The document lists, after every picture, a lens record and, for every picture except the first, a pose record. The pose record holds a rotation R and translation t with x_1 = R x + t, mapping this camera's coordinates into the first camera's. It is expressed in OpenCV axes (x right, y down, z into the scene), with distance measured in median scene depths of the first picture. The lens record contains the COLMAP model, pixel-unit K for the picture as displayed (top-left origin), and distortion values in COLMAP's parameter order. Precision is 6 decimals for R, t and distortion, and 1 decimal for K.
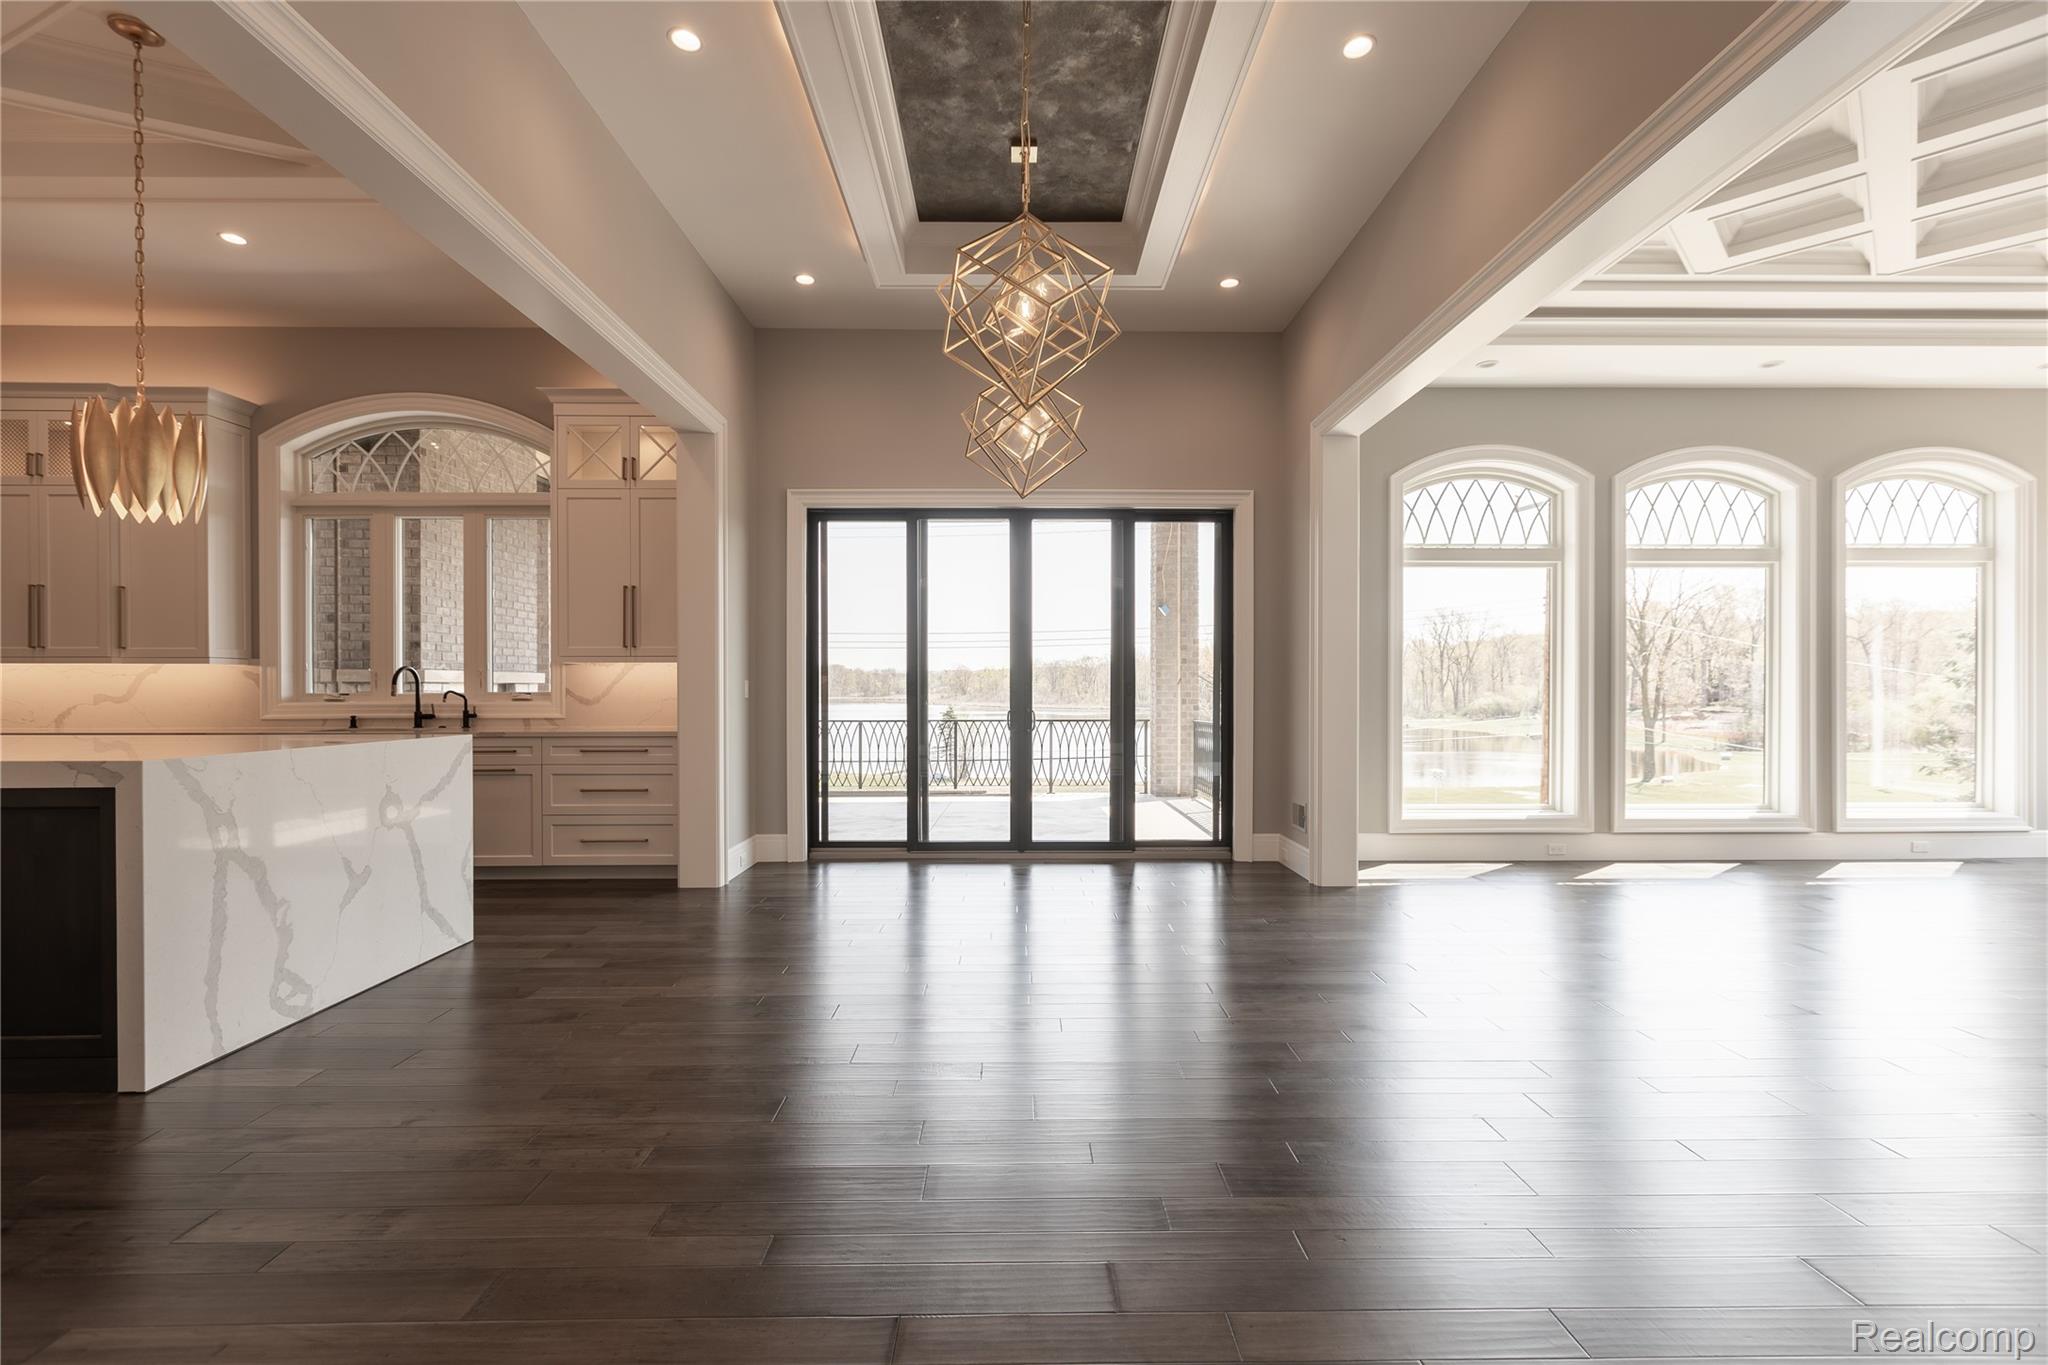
lens RADIAL K [[917.7, 0, 1032.6], [0, 917.7, 691.0], [0, 0, 1]] dist [-0.000395, -0.000201]
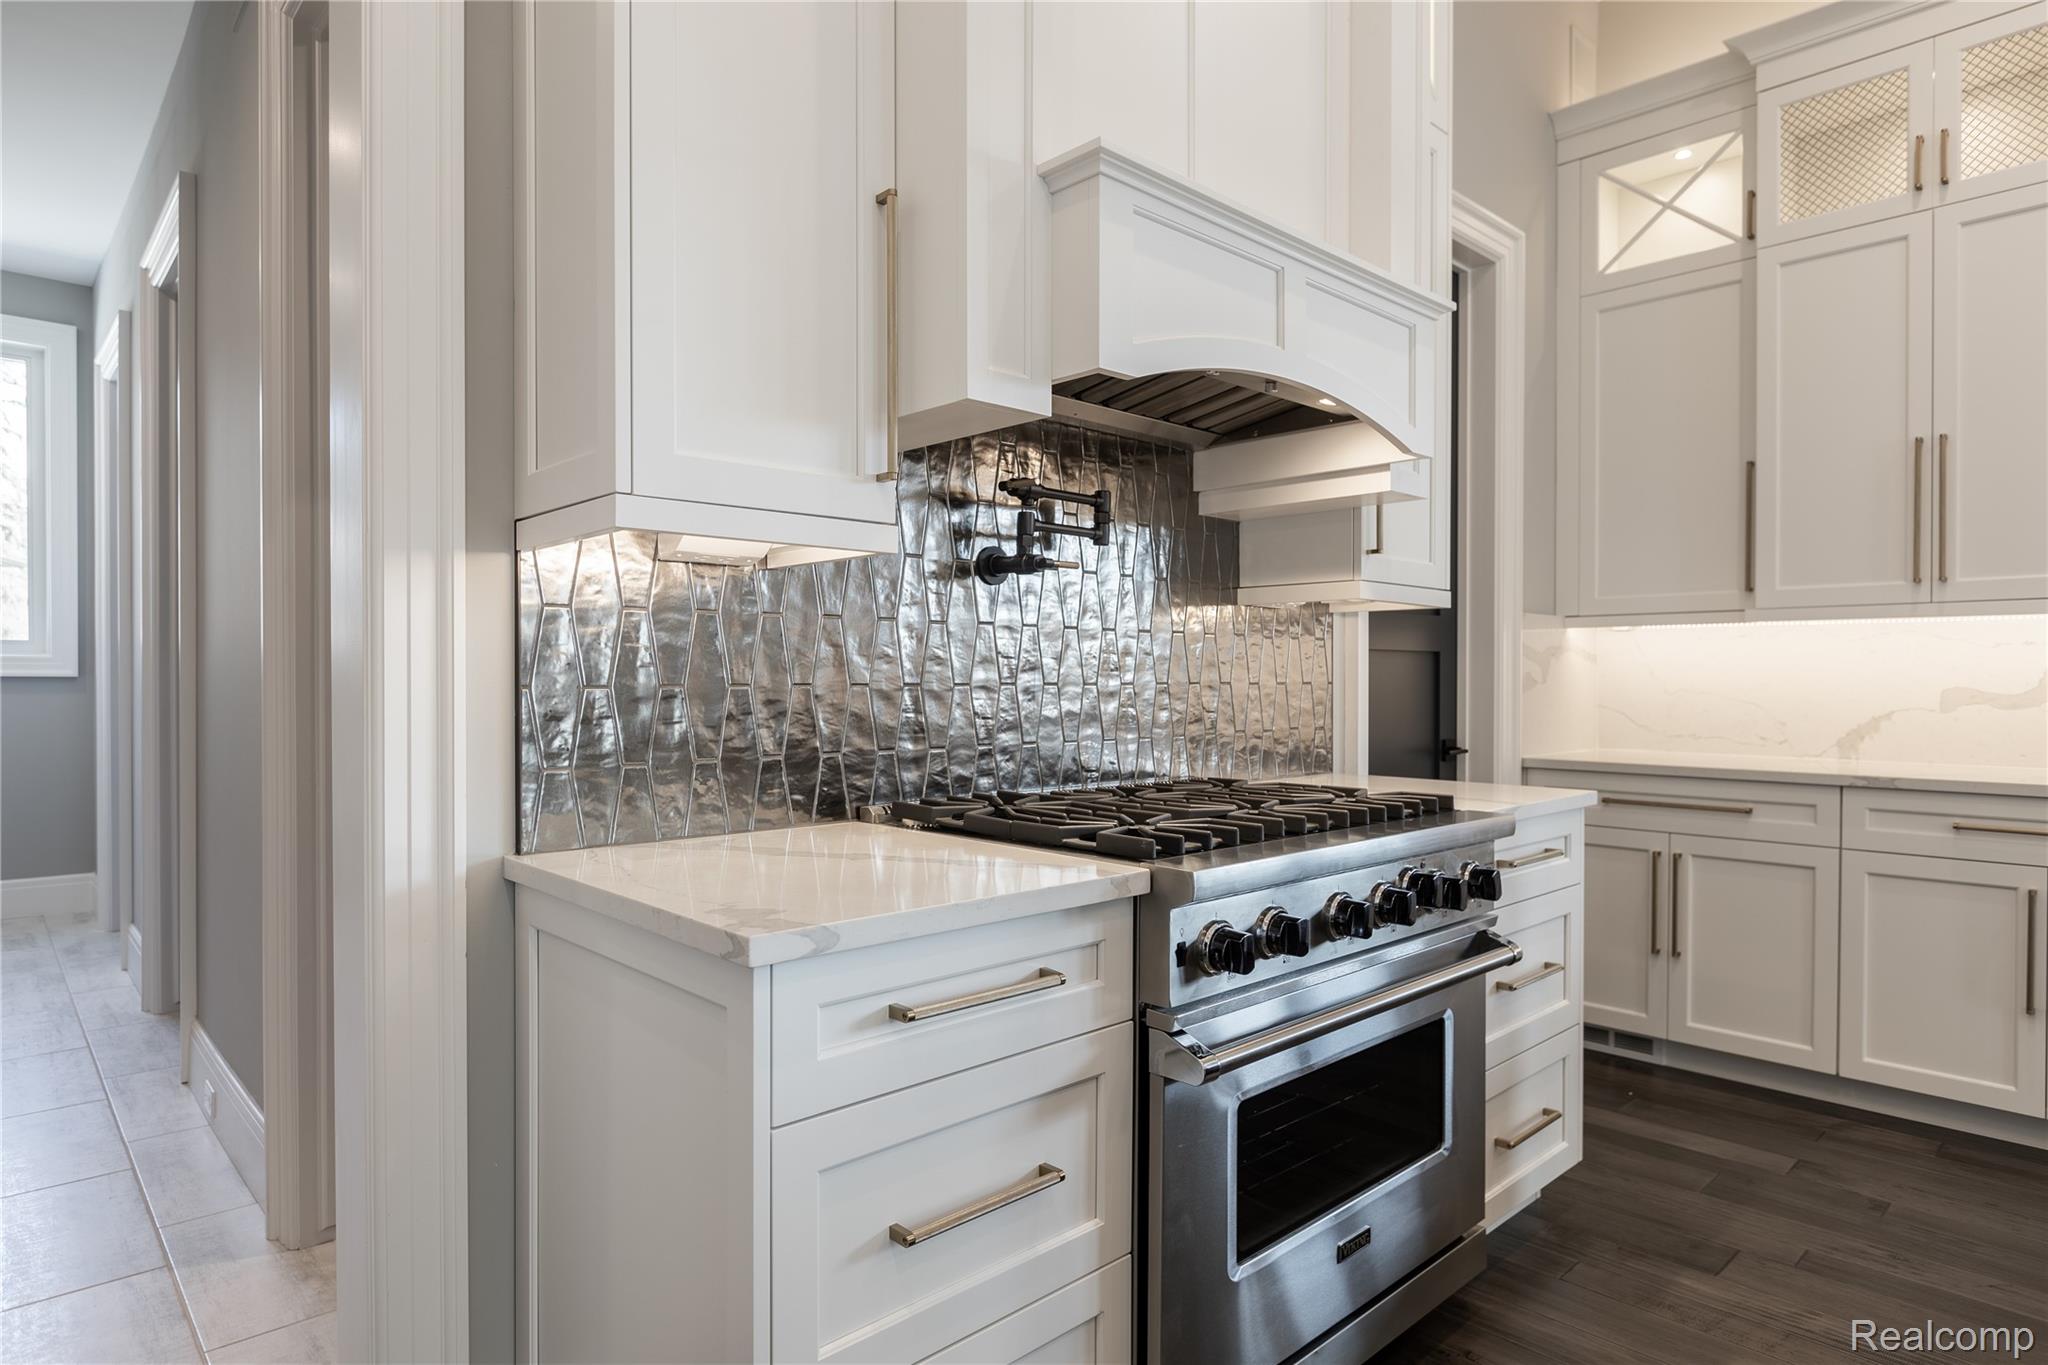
lens RADIAL K [[1173.7, 0, 1033.7], [0, 1173.7, 682.0], [0, 0, 1]] dist [-0.003246, 0.000769]
pose [[0.660275, 0.009833, -0.750959, -0.976090], [-0.008182, 0.999949, 0.005899, 0.000966], [0.750979, 0.002249, 0.660322, 0.323993]]
